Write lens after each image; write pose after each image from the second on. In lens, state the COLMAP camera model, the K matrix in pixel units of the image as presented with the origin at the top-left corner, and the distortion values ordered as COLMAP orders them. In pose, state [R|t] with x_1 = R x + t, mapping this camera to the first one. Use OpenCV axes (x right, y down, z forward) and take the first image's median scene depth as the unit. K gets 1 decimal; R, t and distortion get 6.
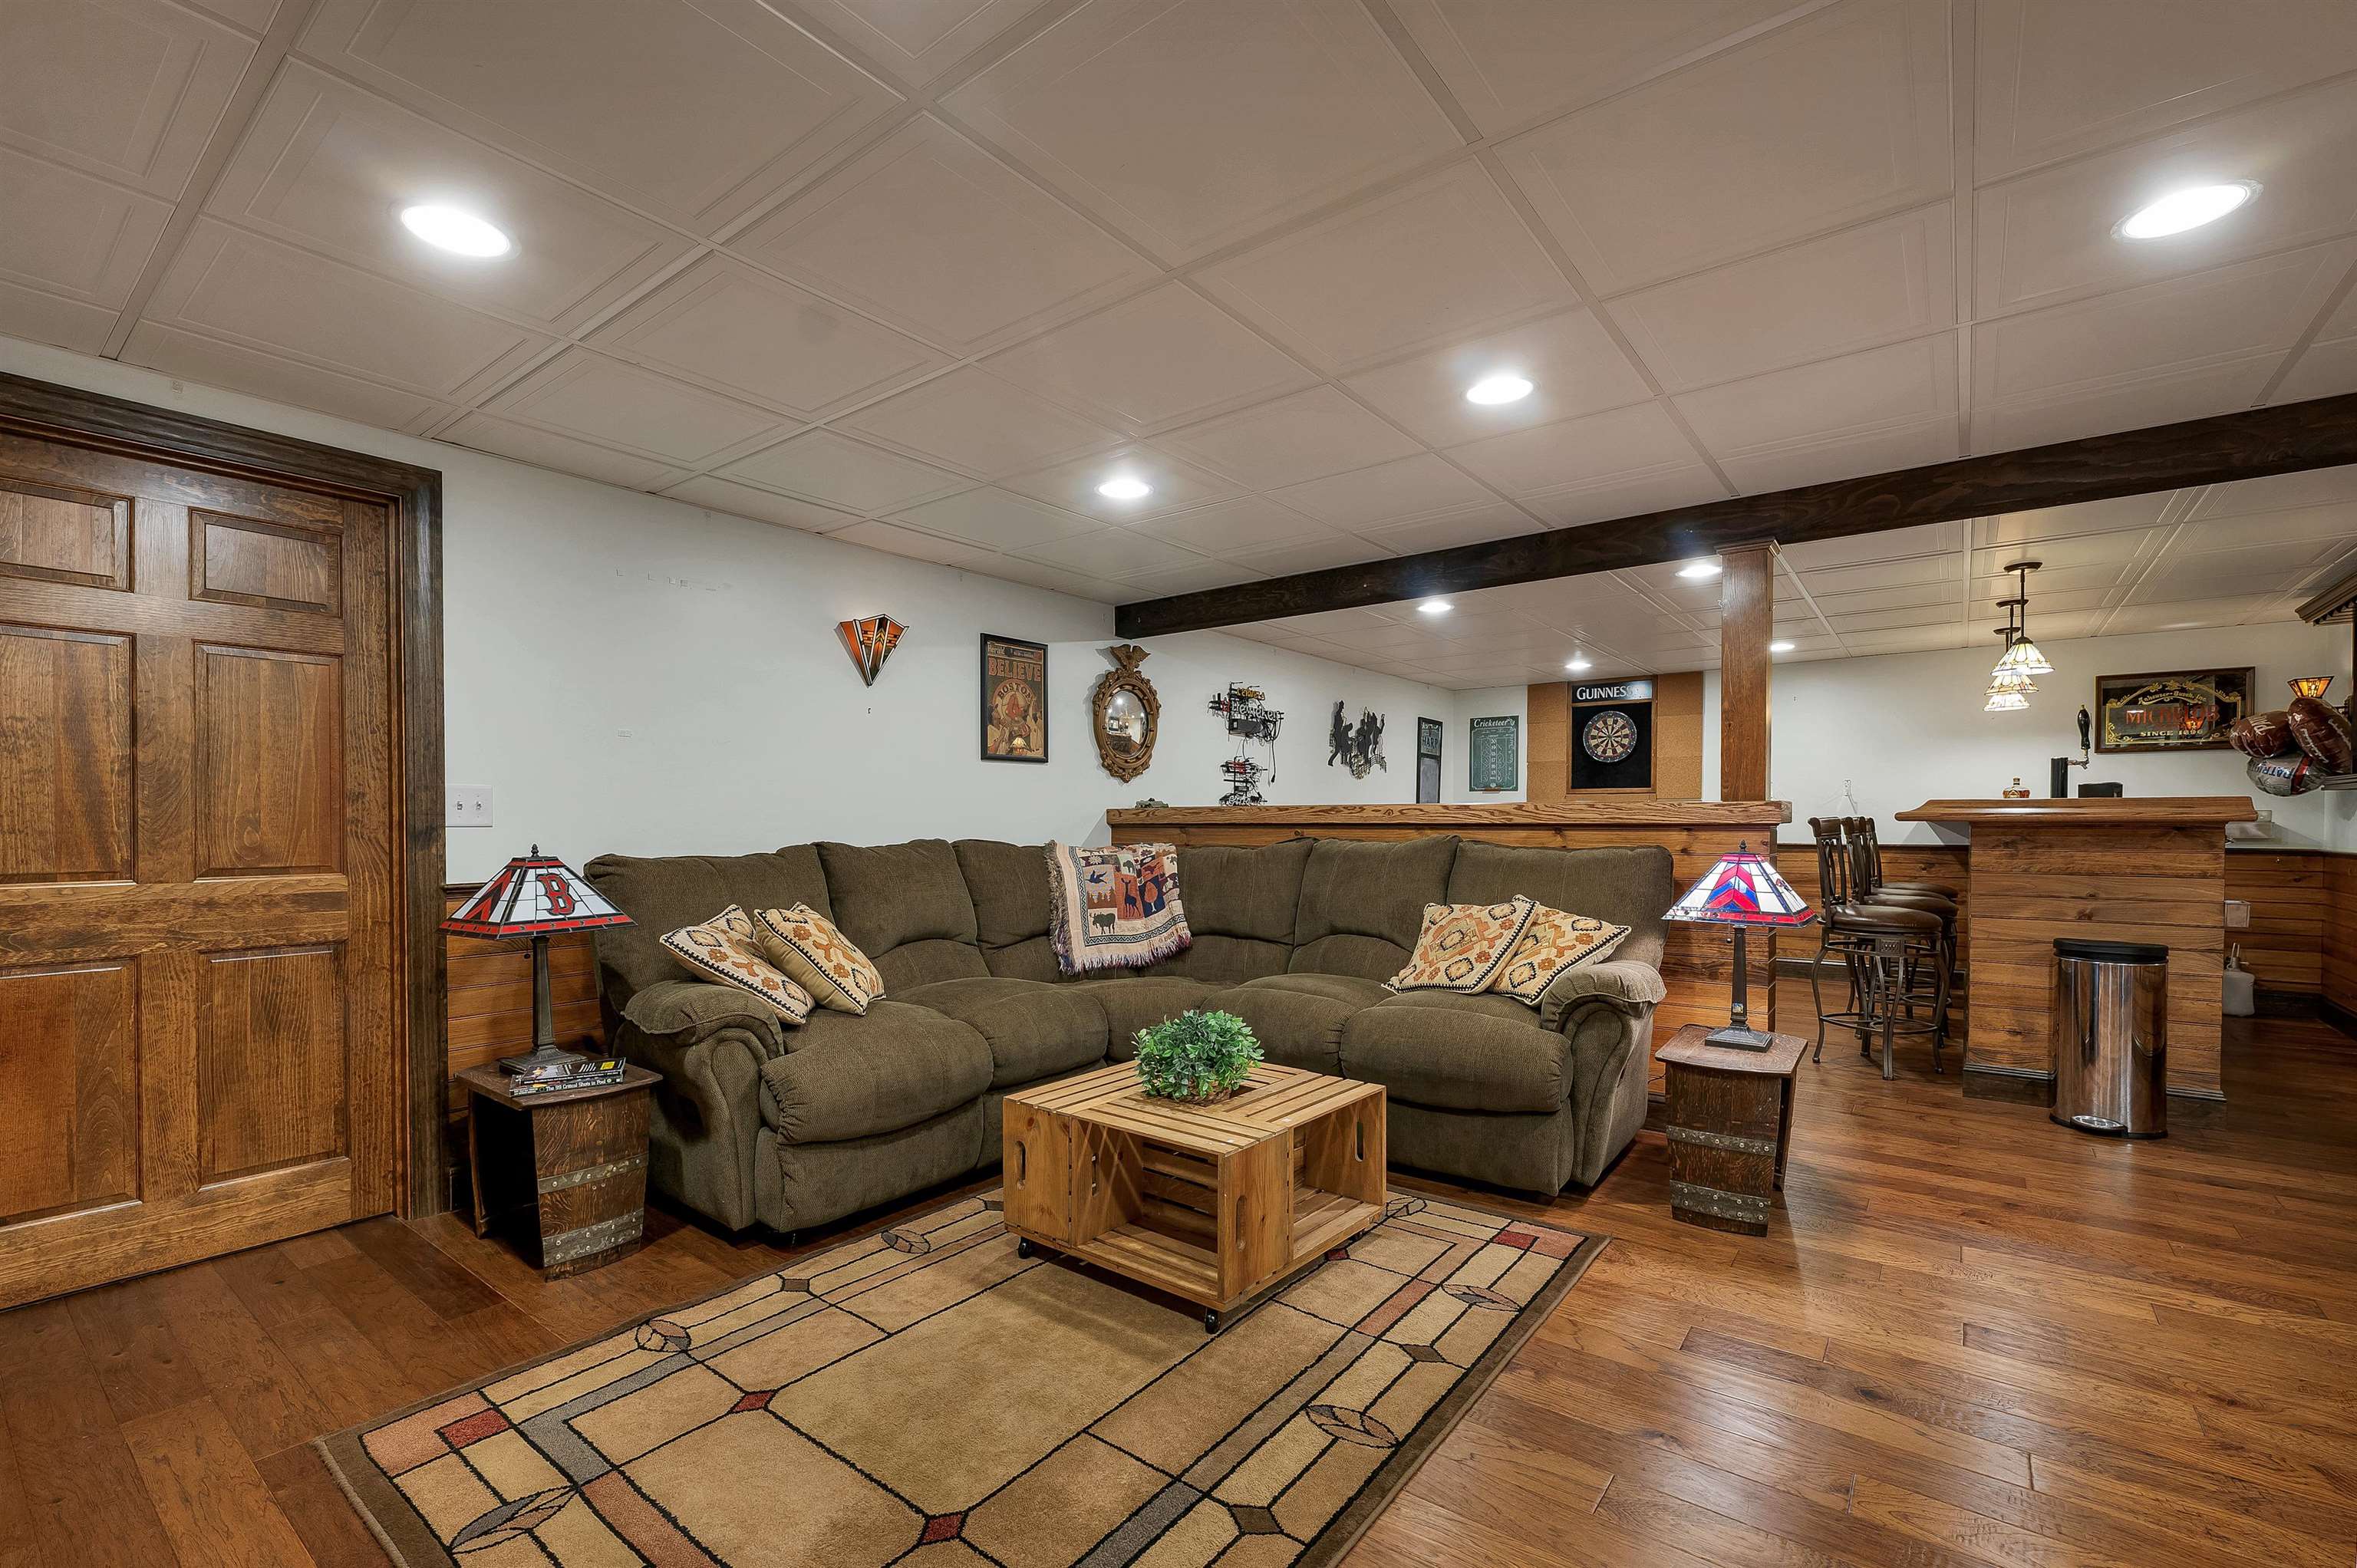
lens RADIAL K [[1007.3, 0, 1169.1], [0, 1007.3, 831.8], [0, 0, 1]] dist [-0.002789, -0.000004]
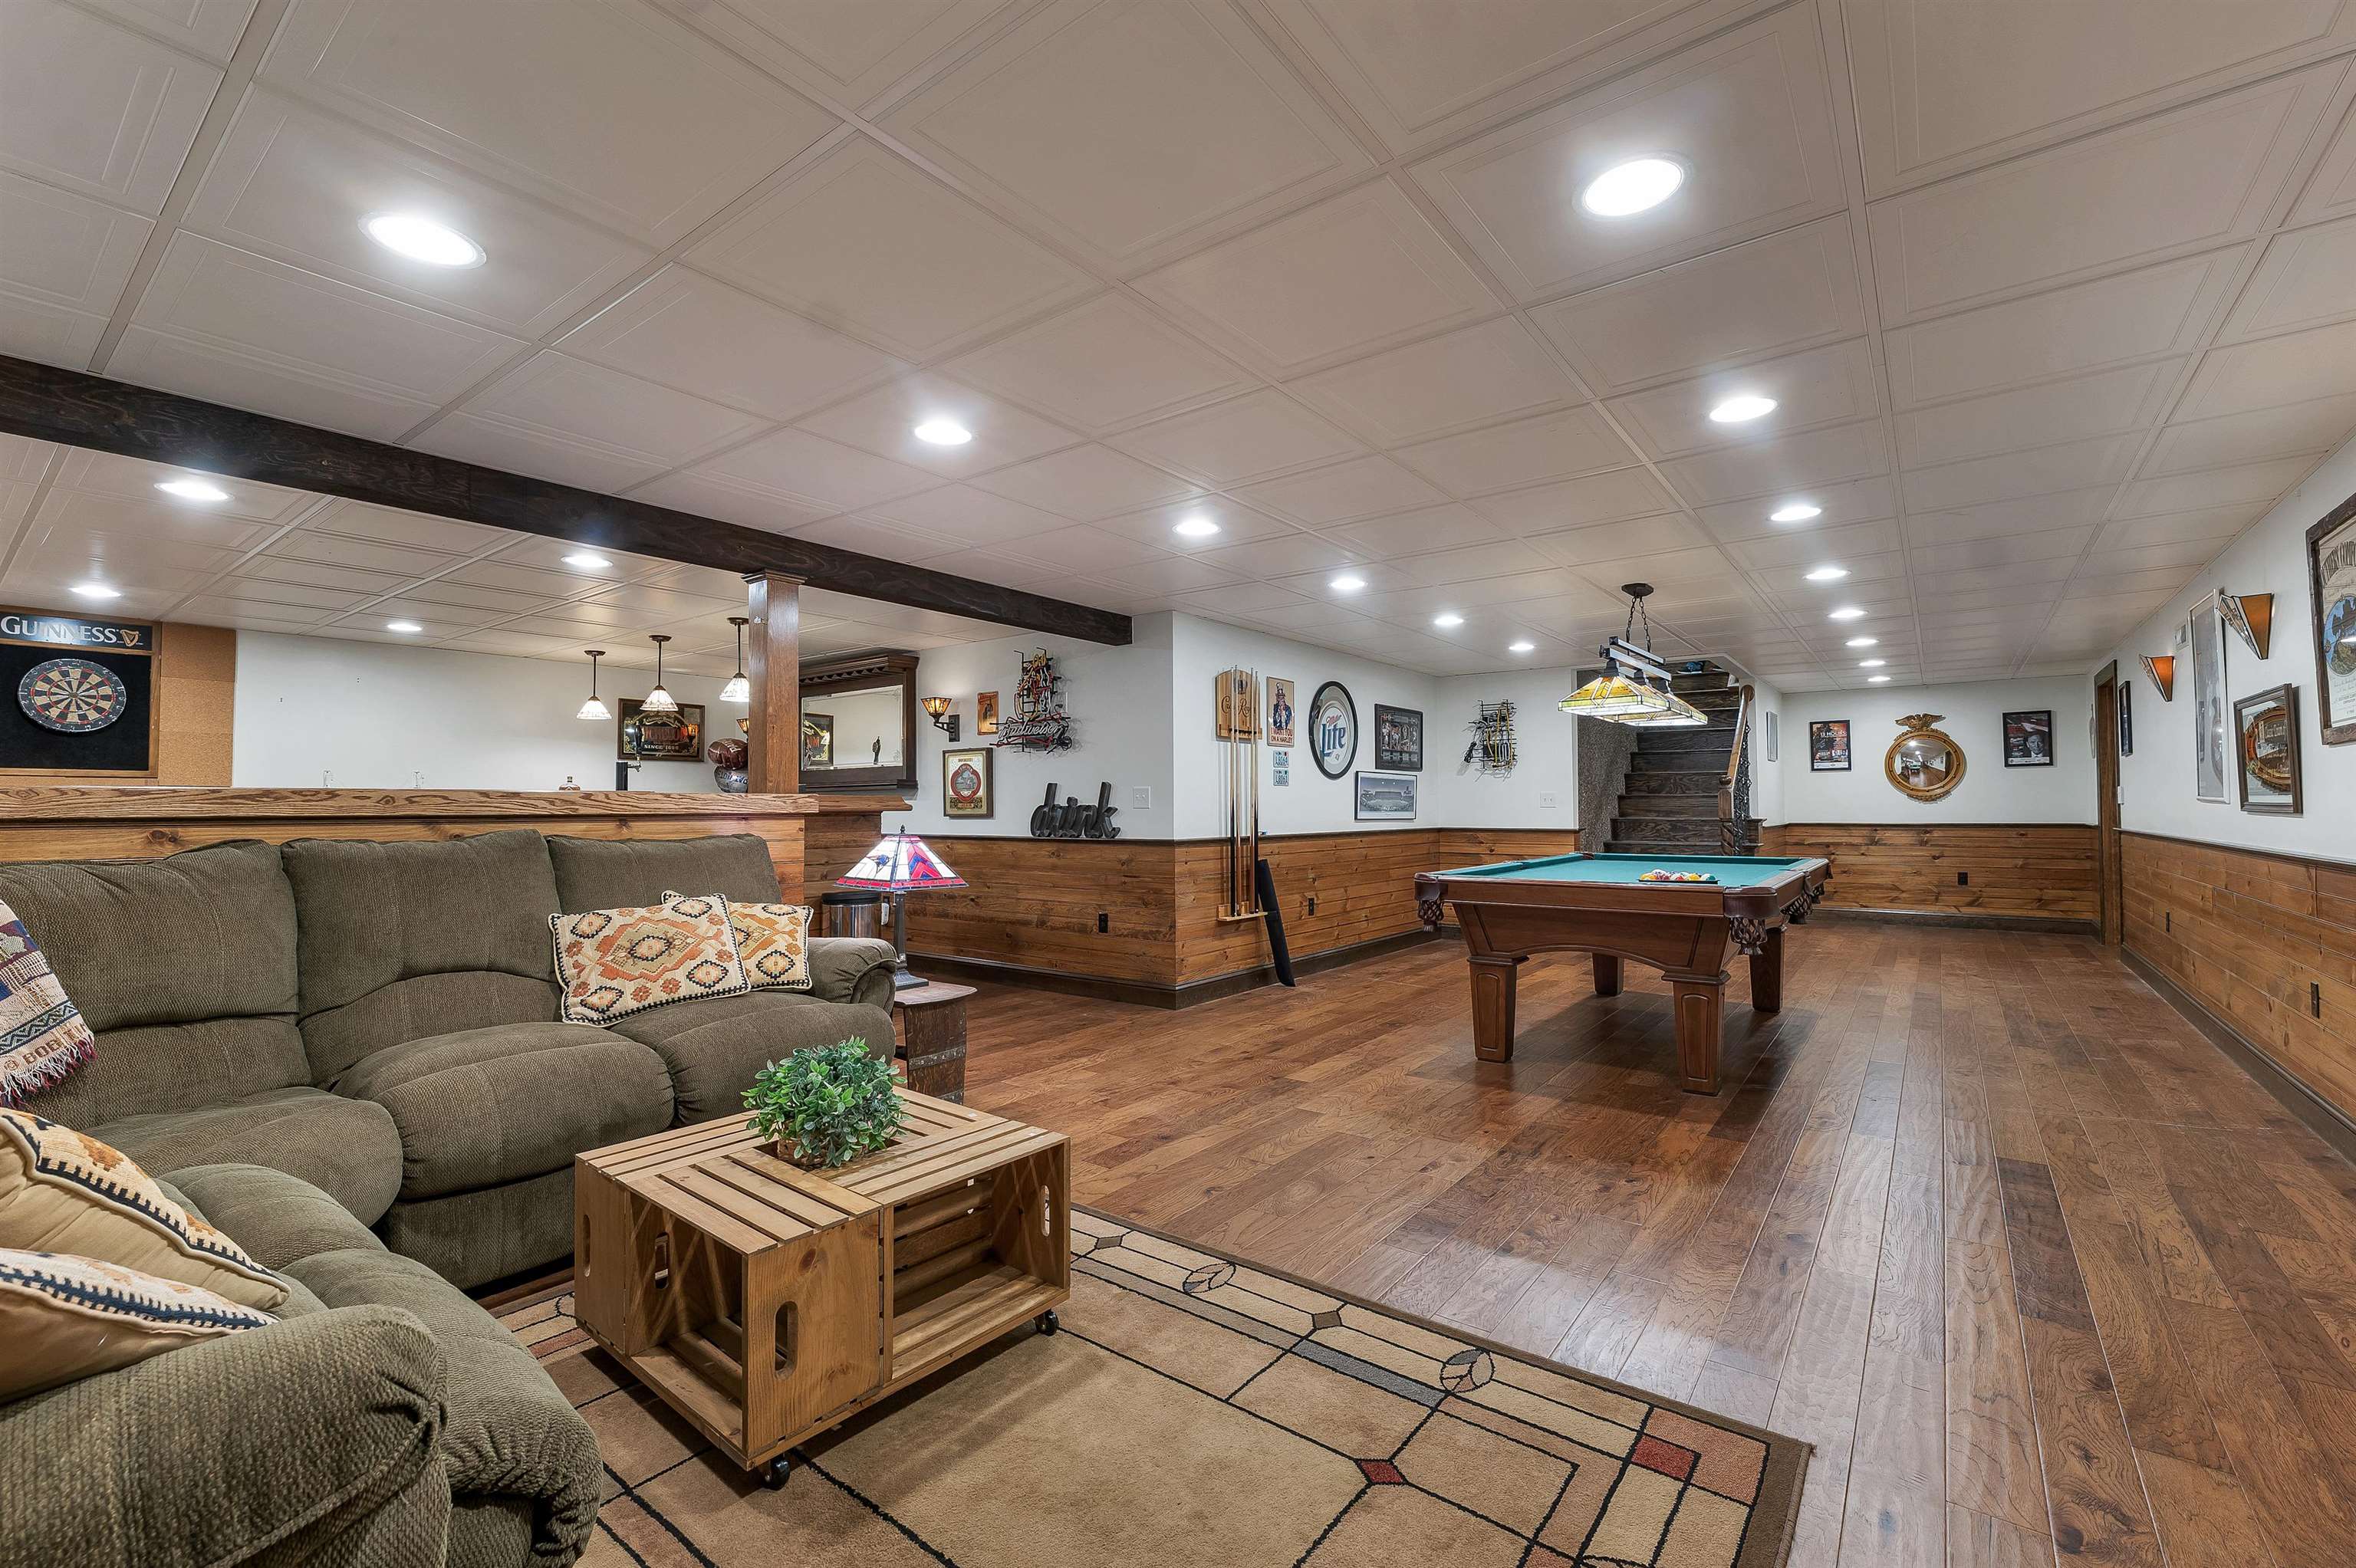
lens RADIAL K [[1006.9, 0, 1175.4], [0, 1006.9, 779.9], [0, 0, 1]] dist [-0.002789, -0.000004]
pose [[-0.010972, 0.030714, 0.999468, -0.645915], [0.017247, 0.999385, -0.030522, -0.003451], [-0.999791, 0.016903, -0.011495, 0.602442]]
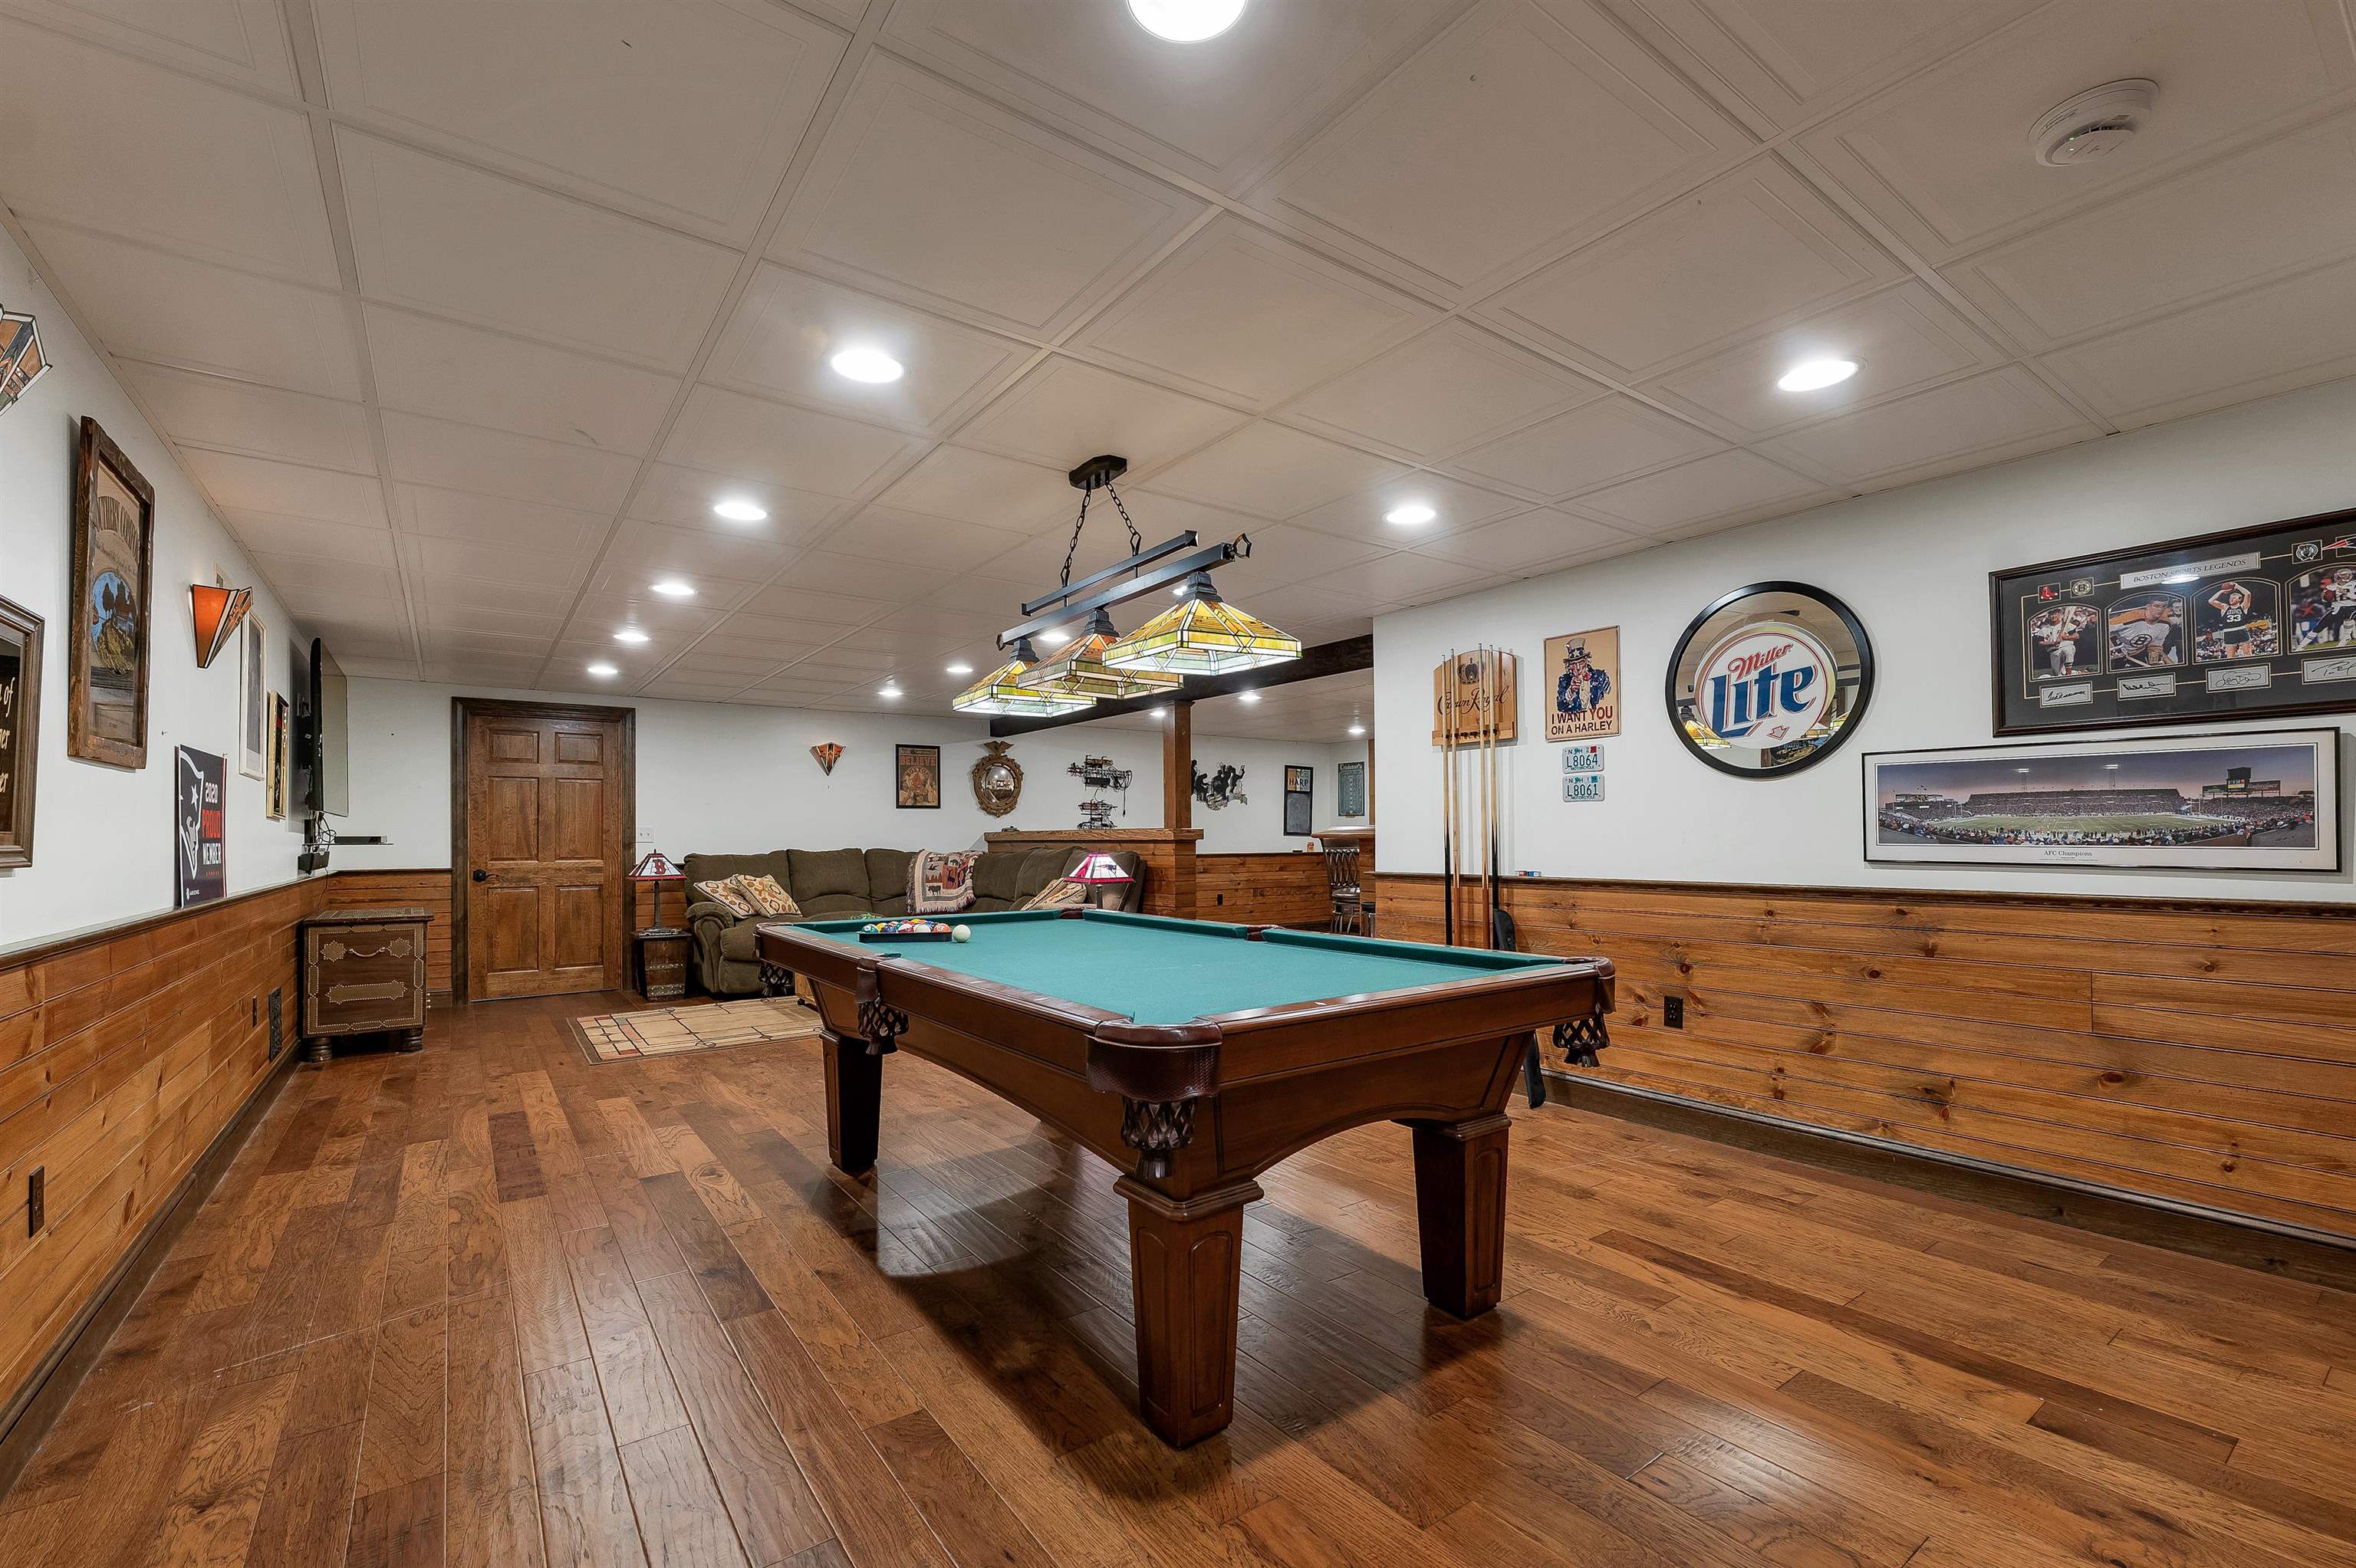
lens RADIAL K [[988.4, 0, 1170.3], [0, 988.4, 824.7], [0, 0, 1]] dist [0.002068, 0.000297]
pose [[0.957746, -0.007448, -0.287518, 0.942344], [0.000516, 0.999708, -0.024176, 0.008368], [0.287614, 0.023006, 0.957470, -0.743490]]
